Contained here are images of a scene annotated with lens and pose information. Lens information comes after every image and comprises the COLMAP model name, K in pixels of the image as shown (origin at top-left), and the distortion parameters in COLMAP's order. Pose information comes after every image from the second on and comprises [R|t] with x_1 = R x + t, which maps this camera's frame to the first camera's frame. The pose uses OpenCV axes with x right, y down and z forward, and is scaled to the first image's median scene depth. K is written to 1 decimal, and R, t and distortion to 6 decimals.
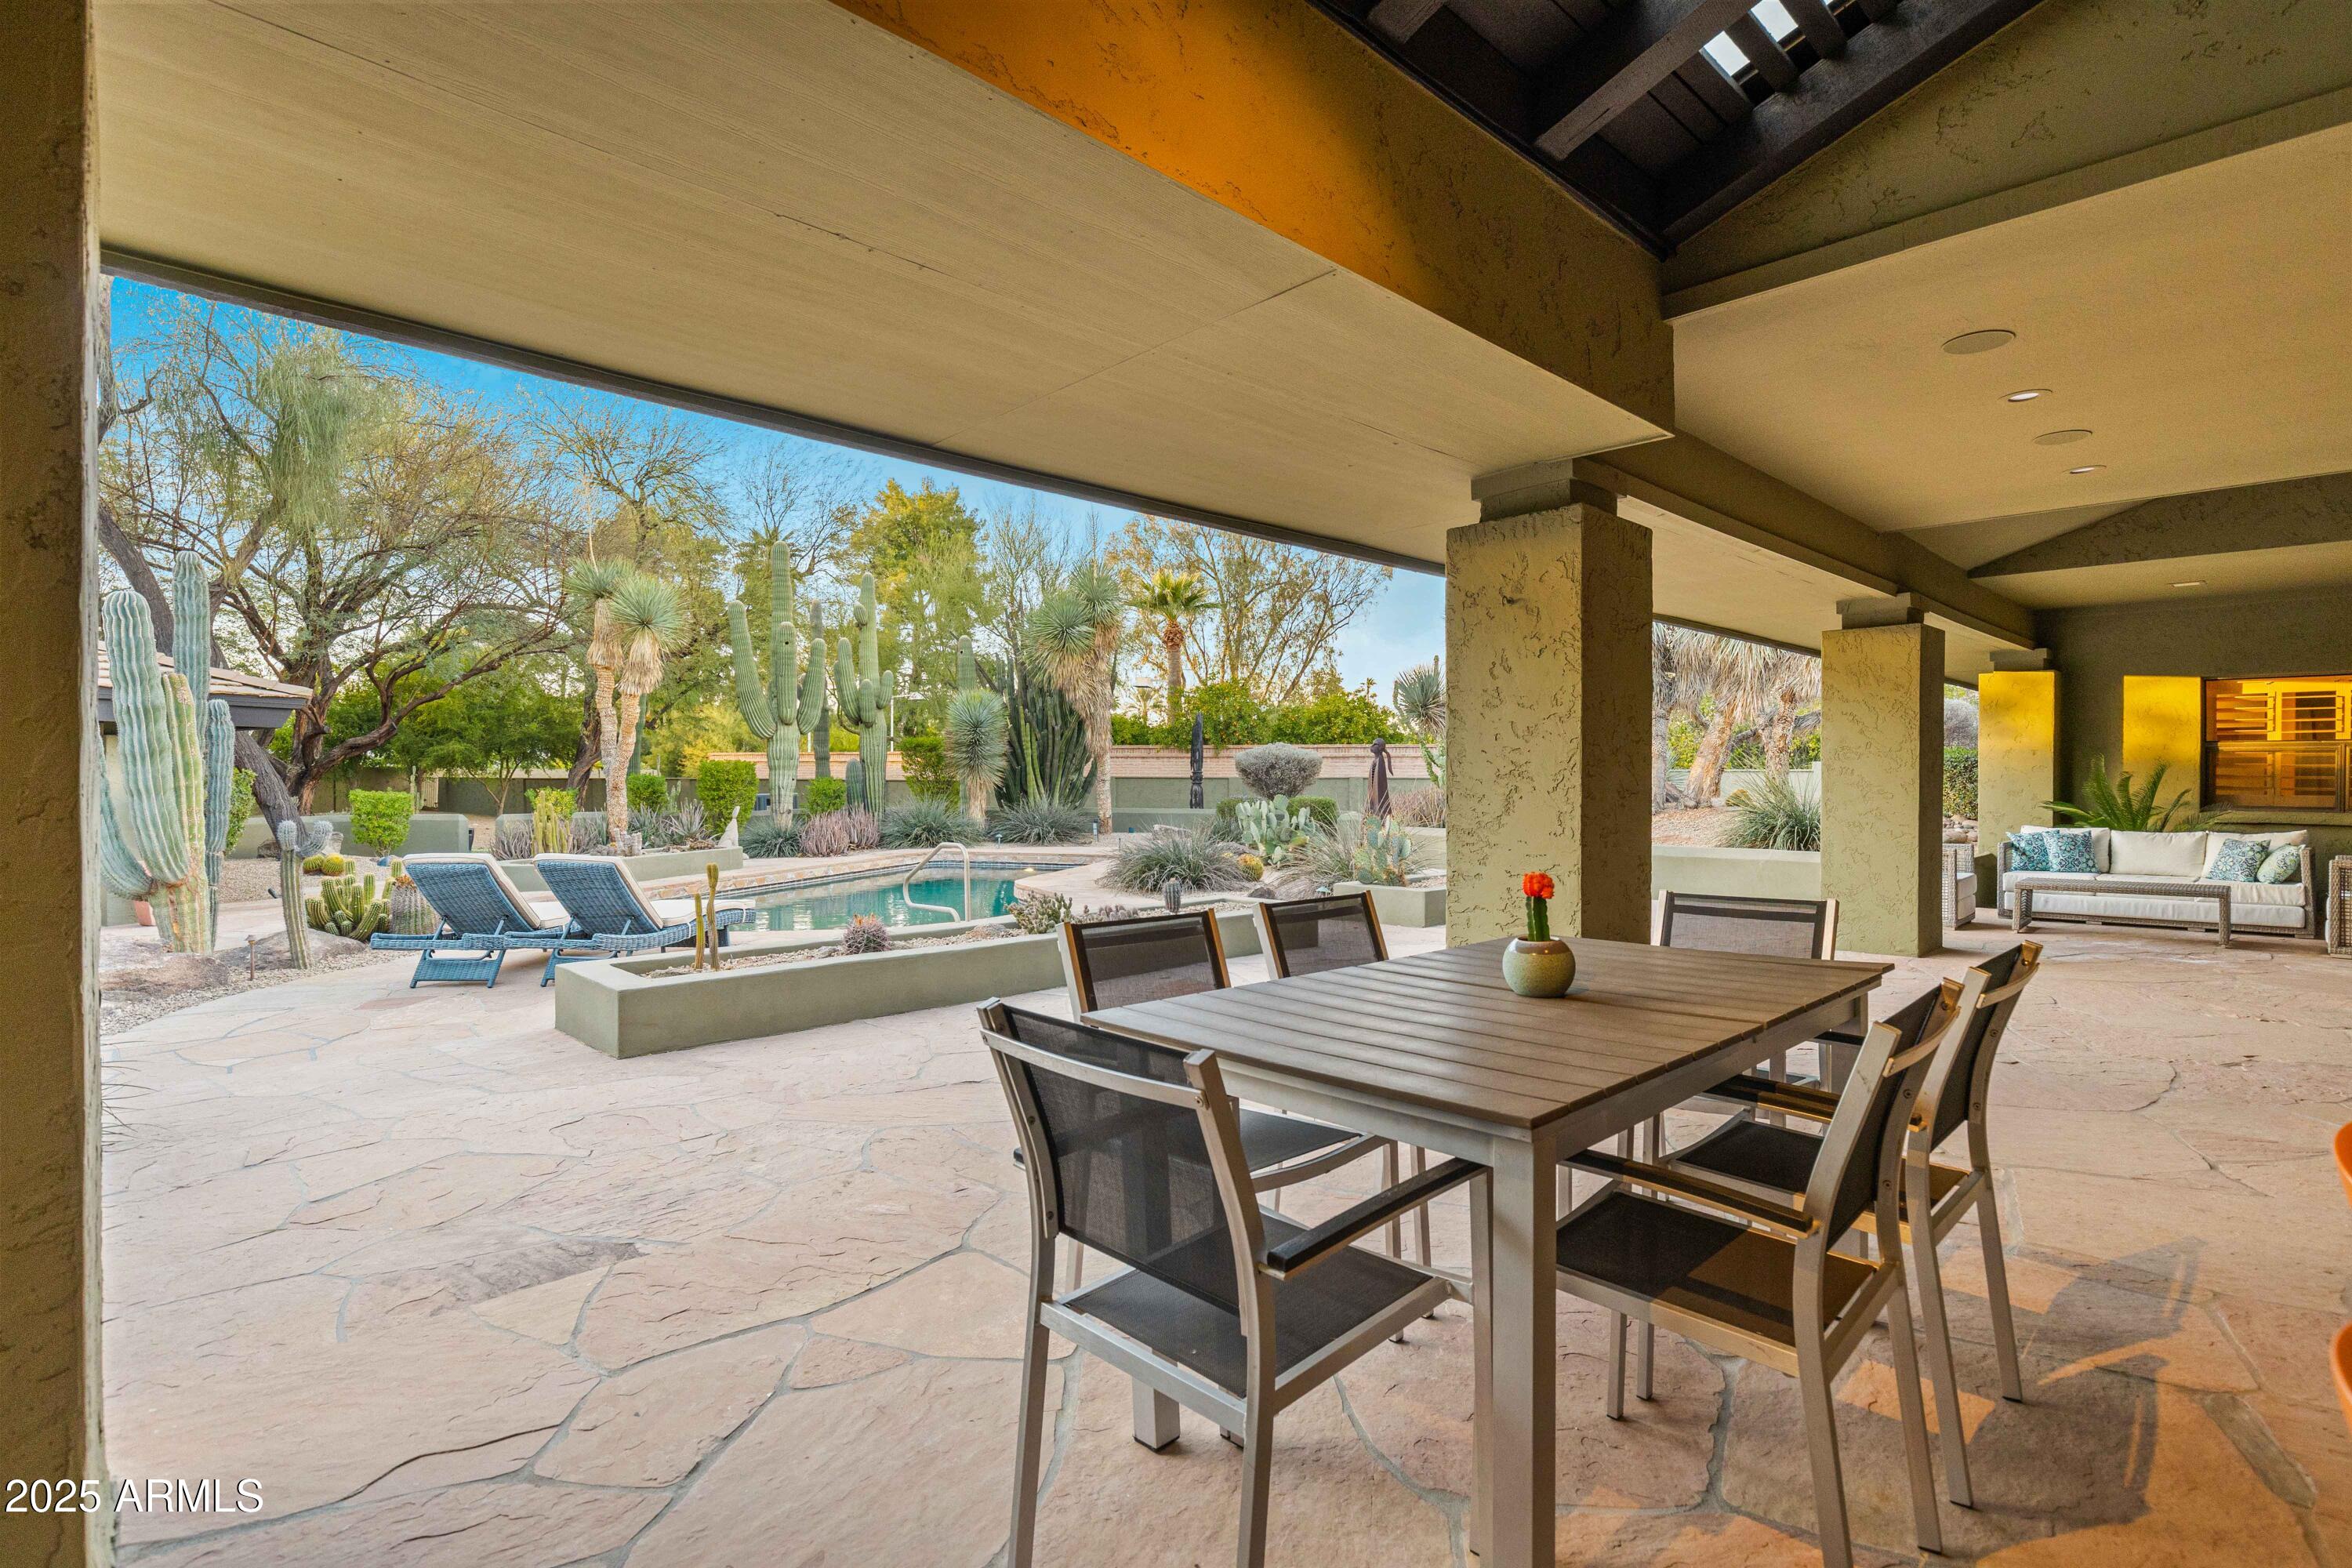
lens RADIAL K [[1080.1, 0, 1177.3], [0, 1080.1, 783.5], [0, 0, 1]] dist [0.000051, 0.000027]
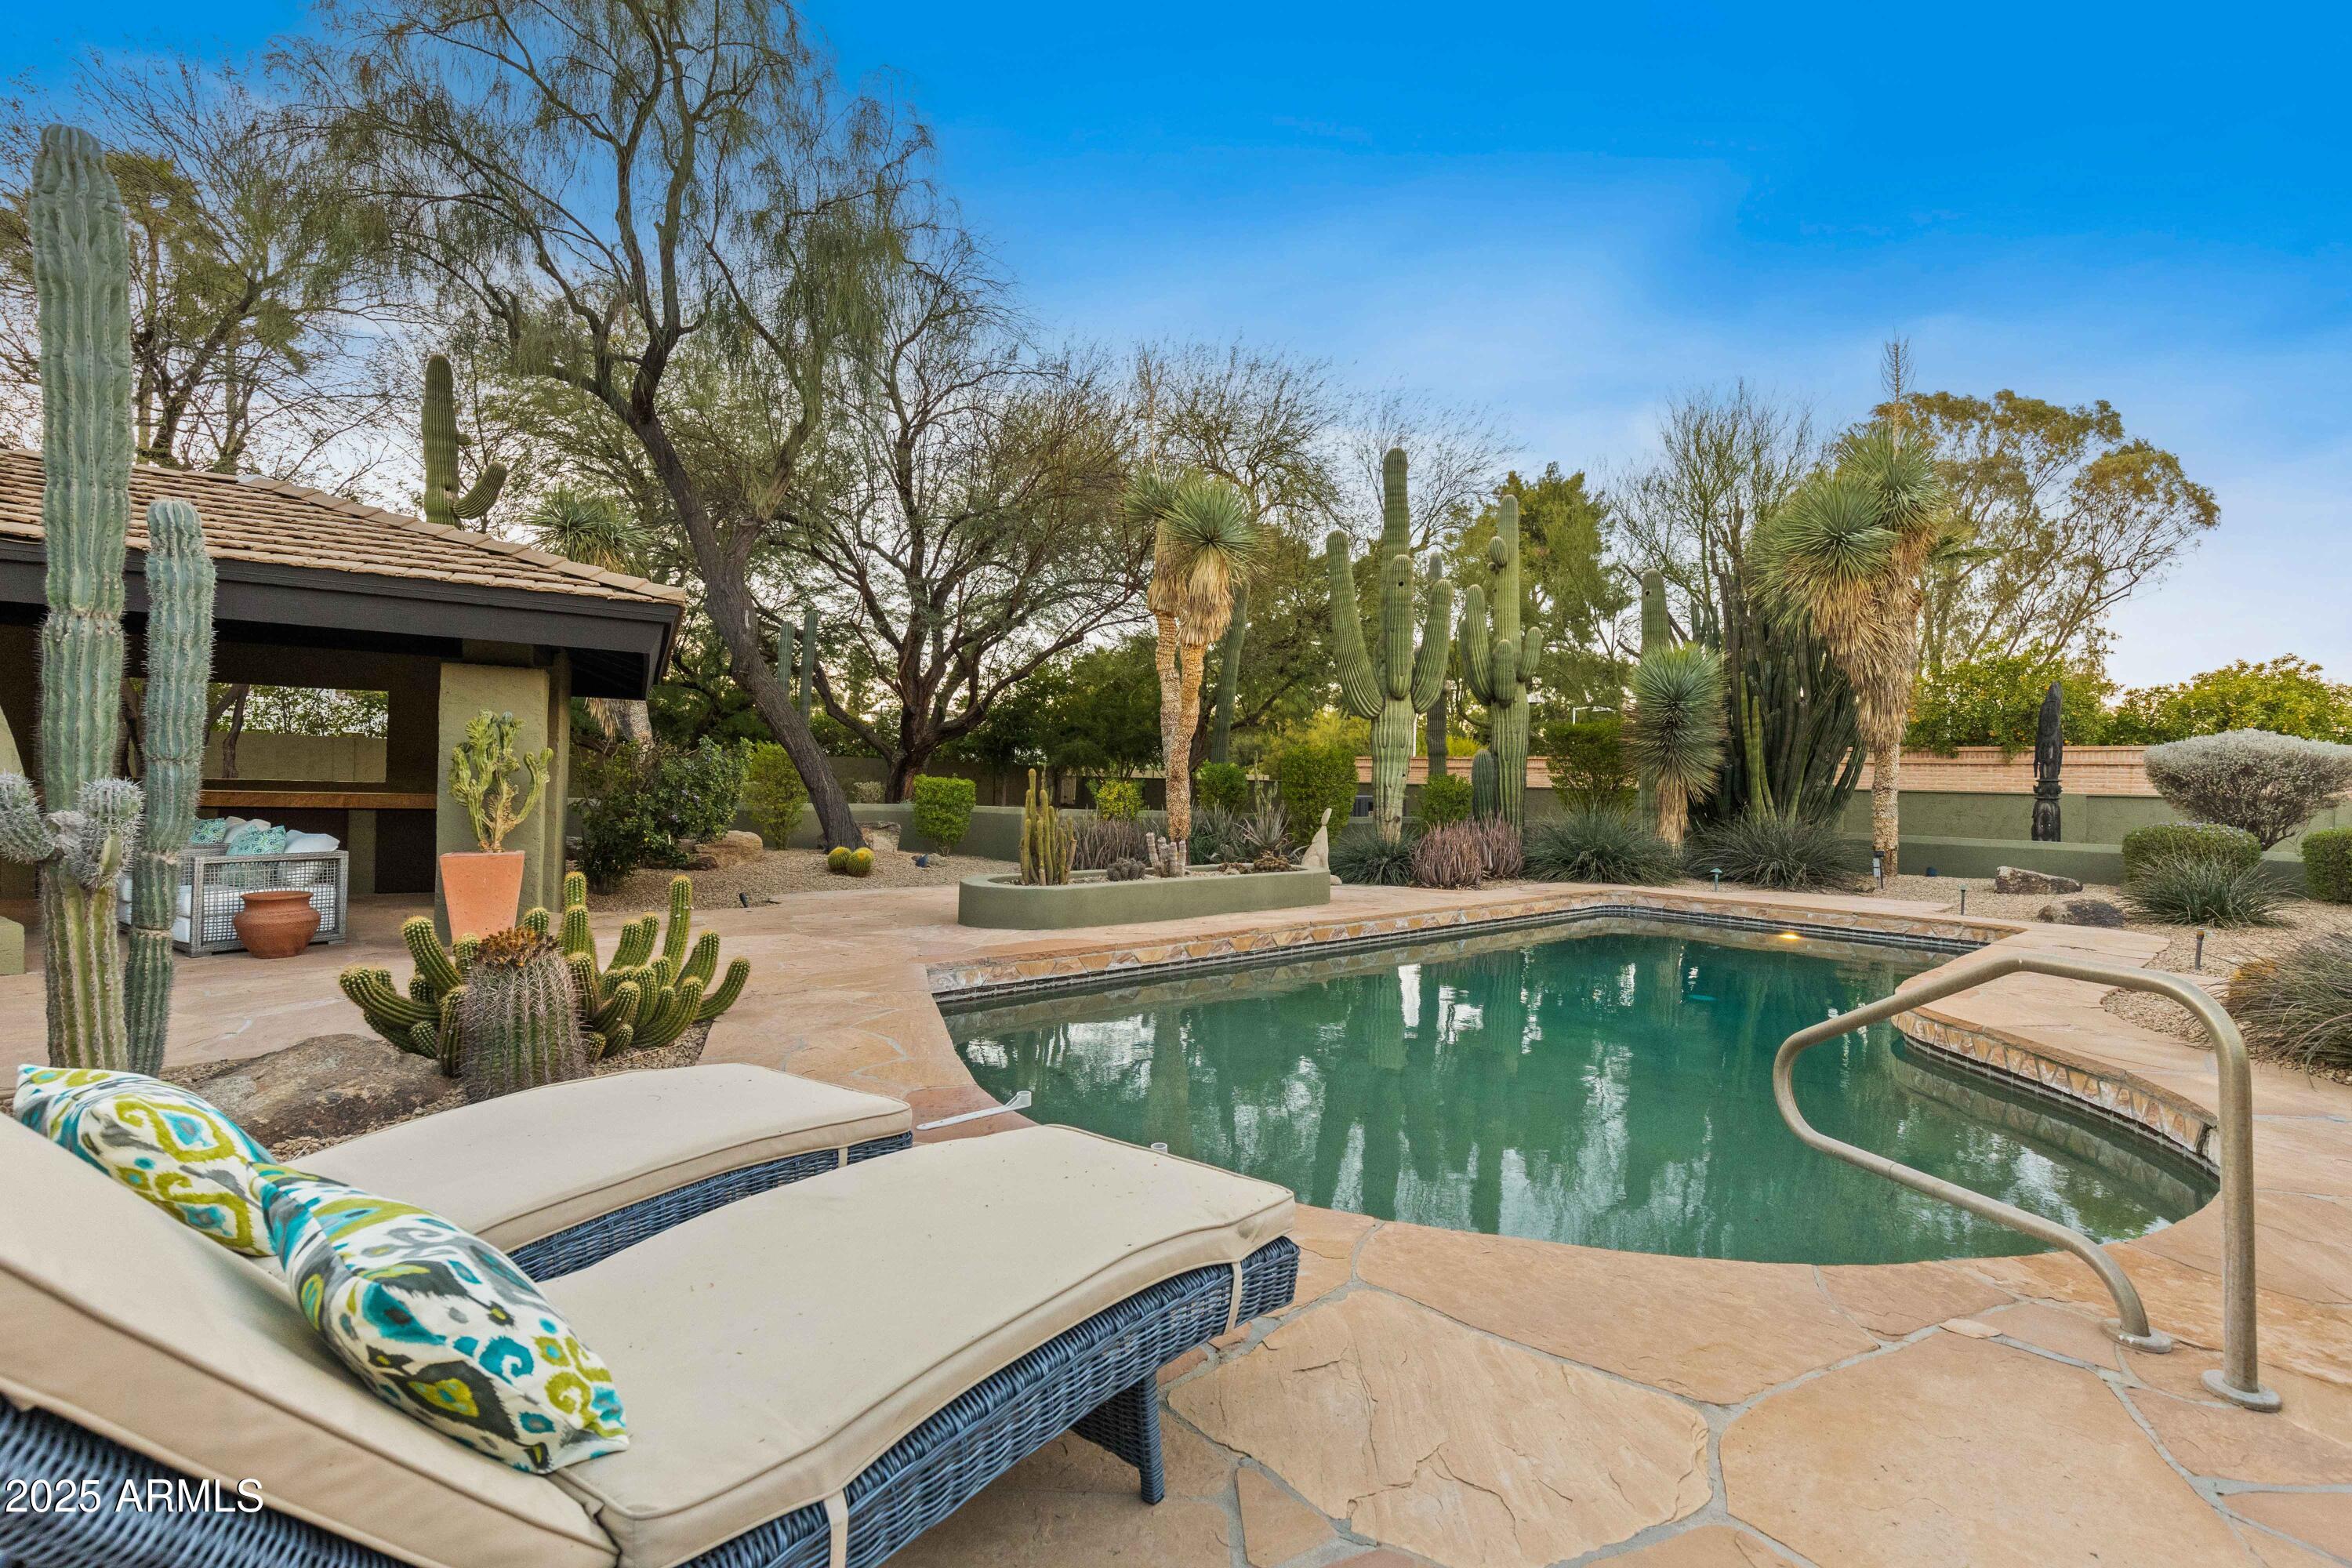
lens RADIAL K [[1062.1, 0, 1227.5], [0, 1062.1, 781.4], [0, 0, 1]] dist [0.012728, -0.001793]
pose [[0.878349, 0.020088, -0.477598, -0.110352], [-0.028624, 0.999534, -0.010602, 0.010295], [0.477162, 0.022983, 0.878515, 0.294244]]
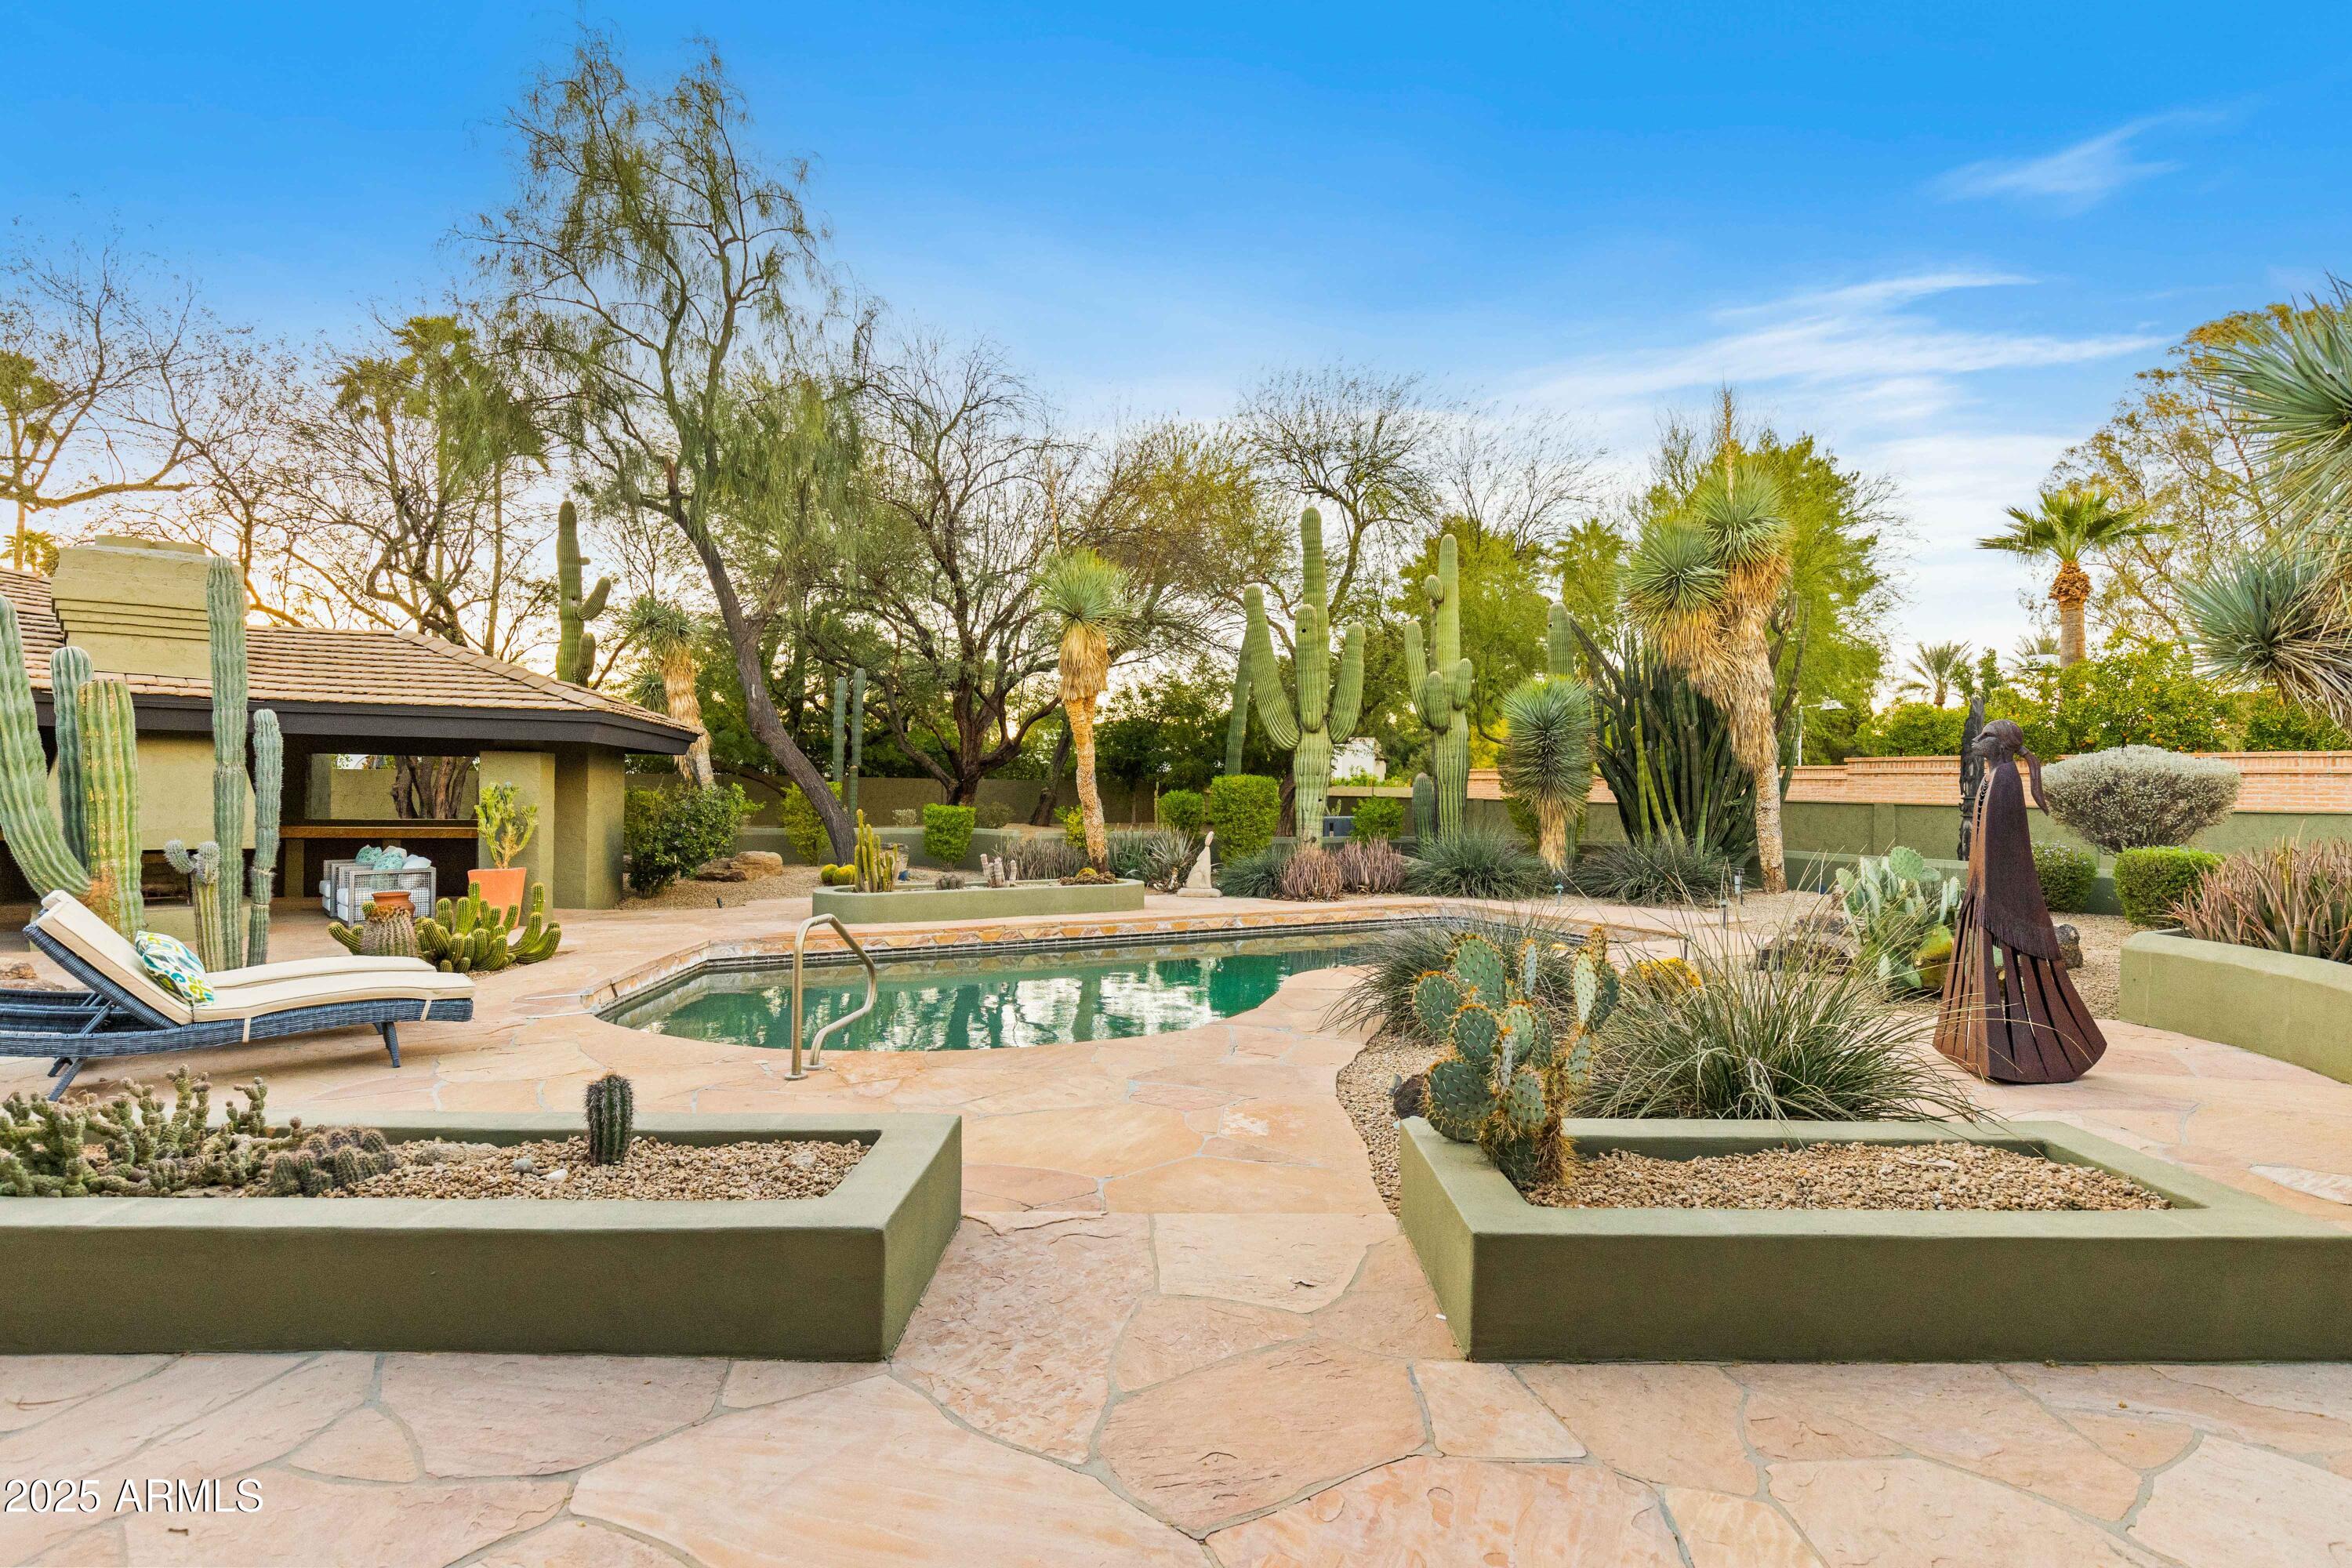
lens RADIAL K [[1151.0, 0, 1220.9], [0, 1151.0, 794.5], [0, 0, 1]] dist [0.002884, -0.000609]
pose [[0.745617, 0.011226, -0.666280, 0.147378], [-0.016606, 0.999861, -0.001737, -0.004606], [0.666167, 0.012359, 0.745700, 0.286424]]
